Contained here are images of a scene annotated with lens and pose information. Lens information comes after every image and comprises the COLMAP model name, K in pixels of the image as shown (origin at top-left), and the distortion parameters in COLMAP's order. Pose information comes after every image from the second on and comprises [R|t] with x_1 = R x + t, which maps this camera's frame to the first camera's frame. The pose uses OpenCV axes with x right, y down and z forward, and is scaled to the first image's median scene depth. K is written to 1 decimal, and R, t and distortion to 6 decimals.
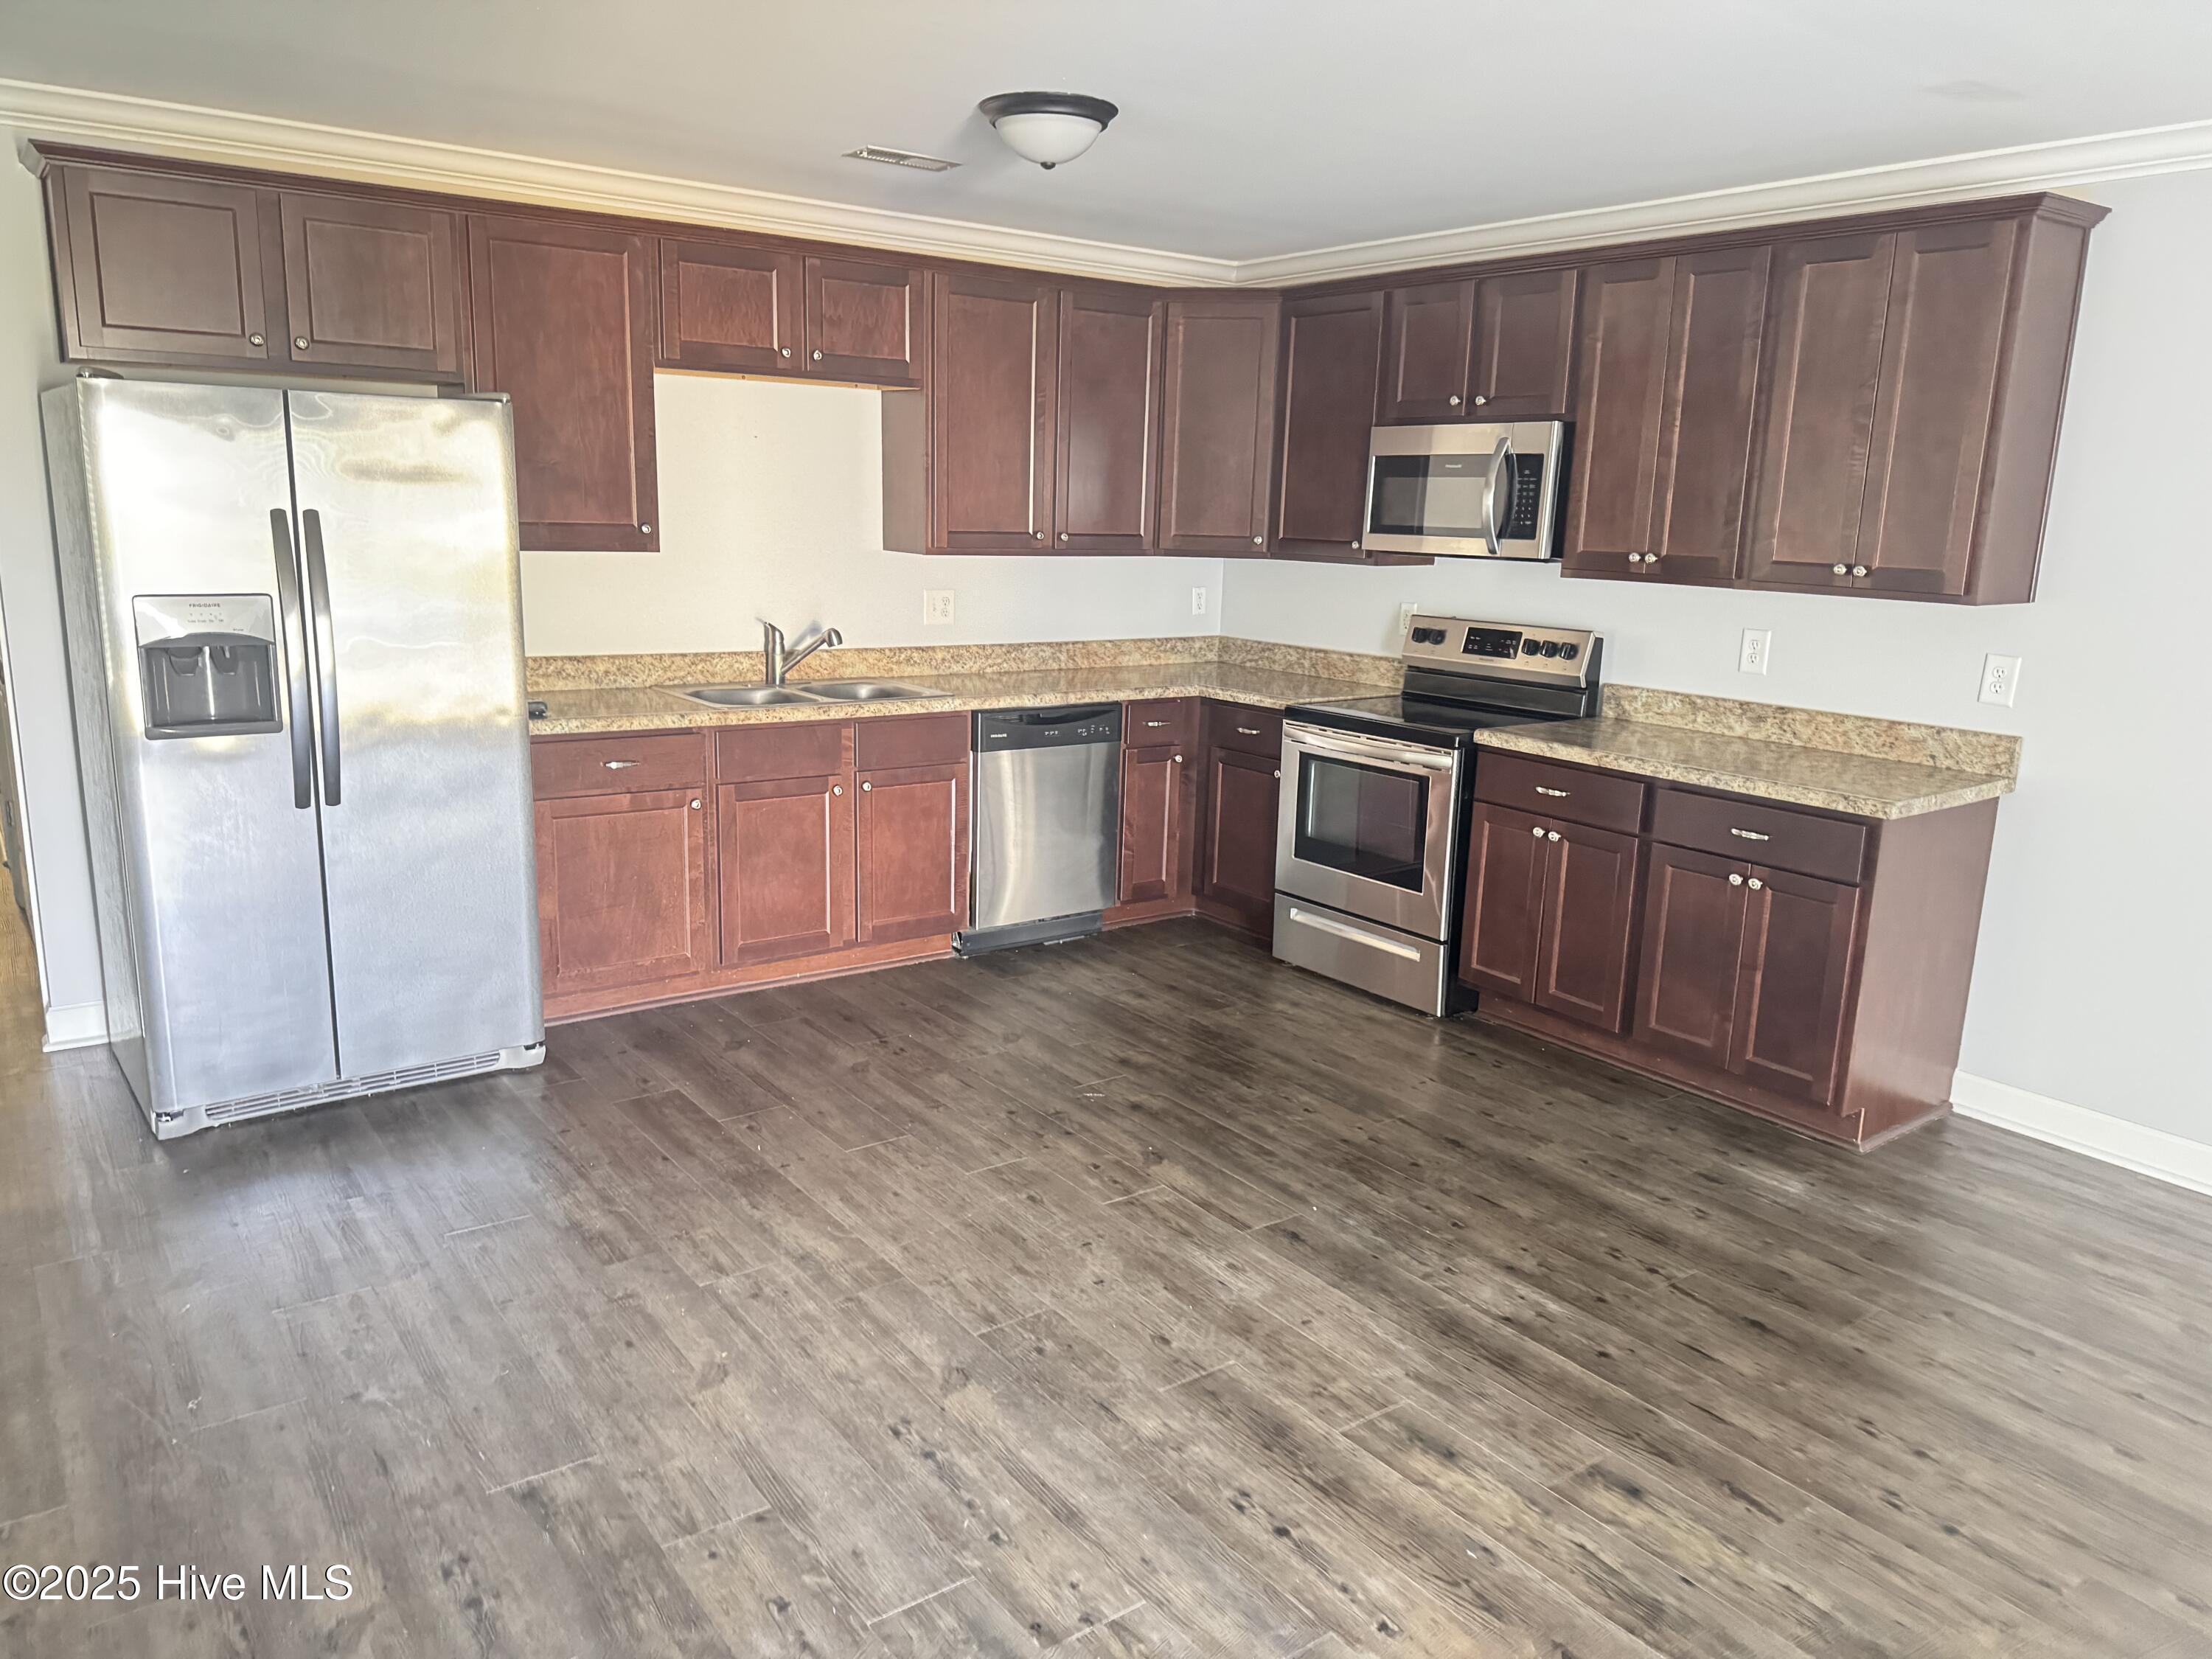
lens RADIAL K [[1576.4, 0, 1106.0], [0, 1576.4, 829.5], [0, 0, 1]] dist [0.053284, -0.066351]
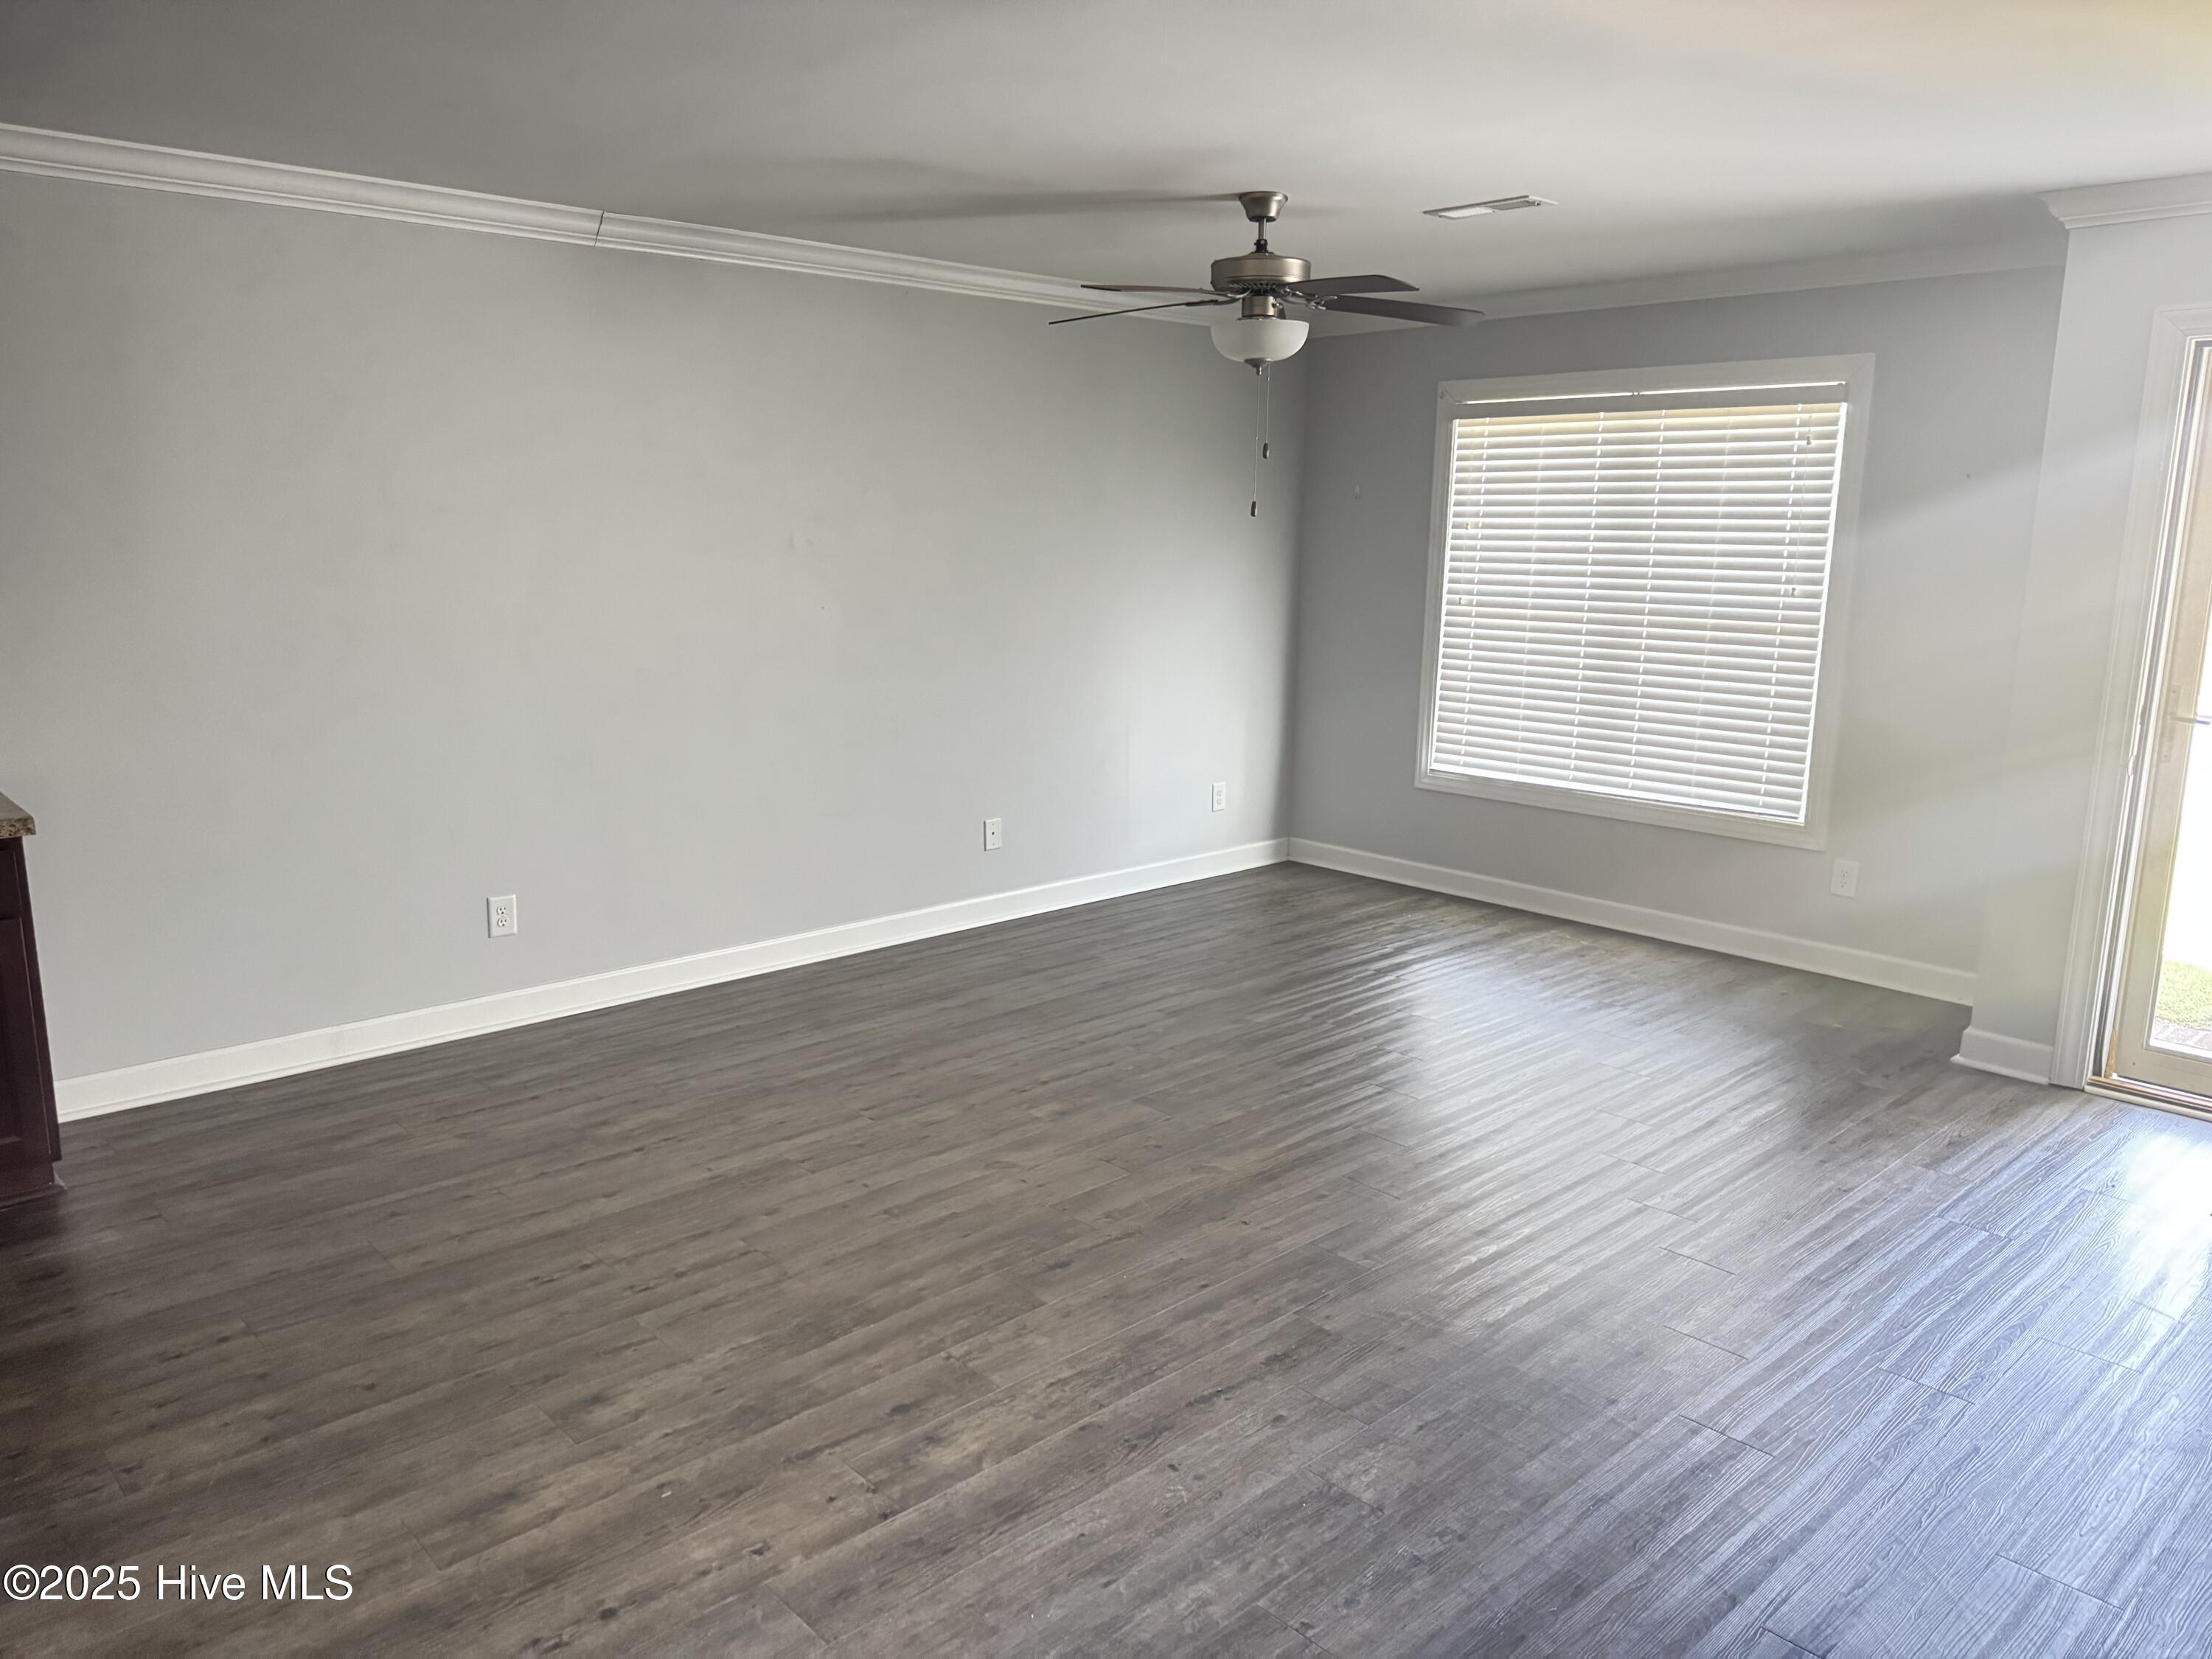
lens RADIAL K [[1576.4, 0, 1106.0], [0, 1576.4, 829.5], [0, 0, 1]] dist [0.053284, -0.066351]
pose [[-0.109271, -0.222911, 0.968695, -0.676128], [0.197161, 0.950308, 0.240920, -0.154384], [-0.974263, 0.217314, -0.059891, 0.621362]]
